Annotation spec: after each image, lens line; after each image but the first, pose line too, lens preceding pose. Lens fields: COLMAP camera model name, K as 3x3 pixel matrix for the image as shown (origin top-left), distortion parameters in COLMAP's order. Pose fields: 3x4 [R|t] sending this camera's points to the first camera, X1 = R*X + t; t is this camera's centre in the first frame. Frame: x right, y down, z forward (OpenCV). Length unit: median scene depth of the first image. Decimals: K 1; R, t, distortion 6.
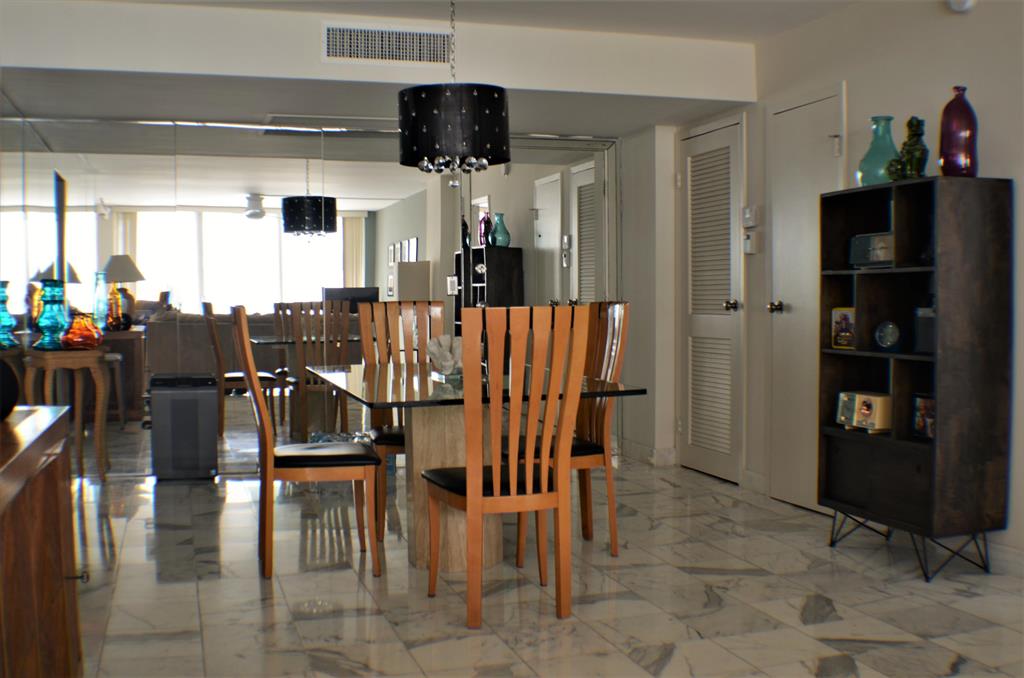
lens RADIAL K [[1136.0, 0, 512.0], [0, 1136.0, 339.0], [0, 0, 1]] dist [-0.189638, -0.001815]
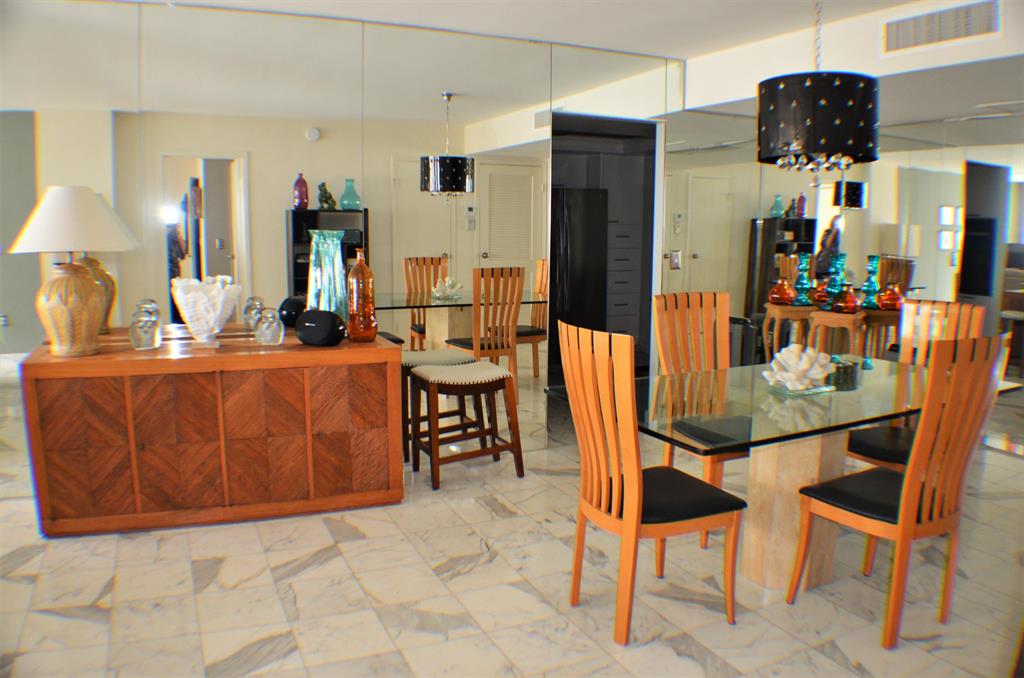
lens RADIAL K [[783.7, 0, 512.0], [0, 783.7, 339.0], [0, 0, 1]] dist [-0.188097, 0.004502]
pose [[0.131088, 0.155751, -0.979060, 0.612960], [-0.055468, 0.987187, 0.149617, -0.103863], [0.989818, 0.034693, 0.138047, 0.769093]]
